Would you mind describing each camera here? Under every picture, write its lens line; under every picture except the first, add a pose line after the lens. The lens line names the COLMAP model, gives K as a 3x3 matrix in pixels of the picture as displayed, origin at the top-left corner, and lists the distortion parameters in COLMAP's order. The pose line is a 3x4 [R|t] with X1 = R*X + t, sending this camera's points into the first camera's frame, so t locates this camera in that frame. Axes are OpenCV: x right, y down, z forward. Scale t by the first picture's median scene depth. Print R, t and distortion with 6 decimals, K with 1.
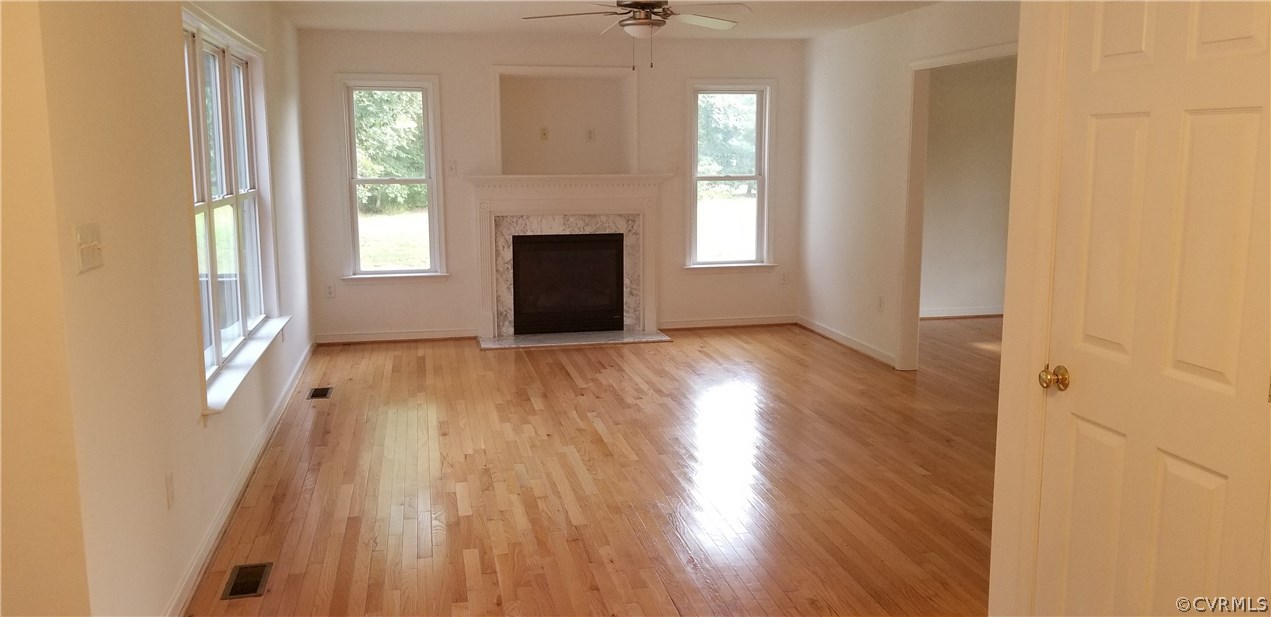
lens RADIAL K [[987.1, 0, 643.9], [0, 987.1, 305.4], [0, 0, 1]] dist [0.044071, -0.064265]
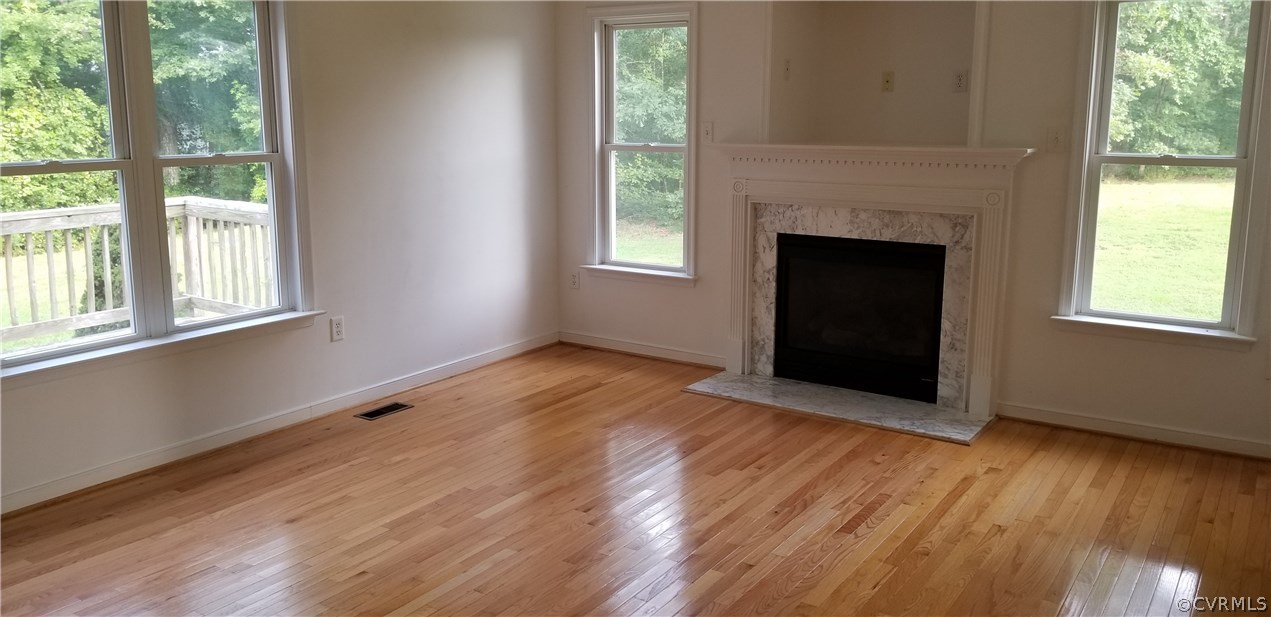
lens RADIAL K [[987.1, 0, 613.7], [0, 987.1, 286.7], [0, 0, 1]] dist [0.044071, -0.064265]
pose [[0.685332, 0.132498, -0.716076, 0.278397], [-0.114911, 0.990666, 0.073329, -0.070210], [0.719108, 0.032030, 0.694160, 0.443967]]
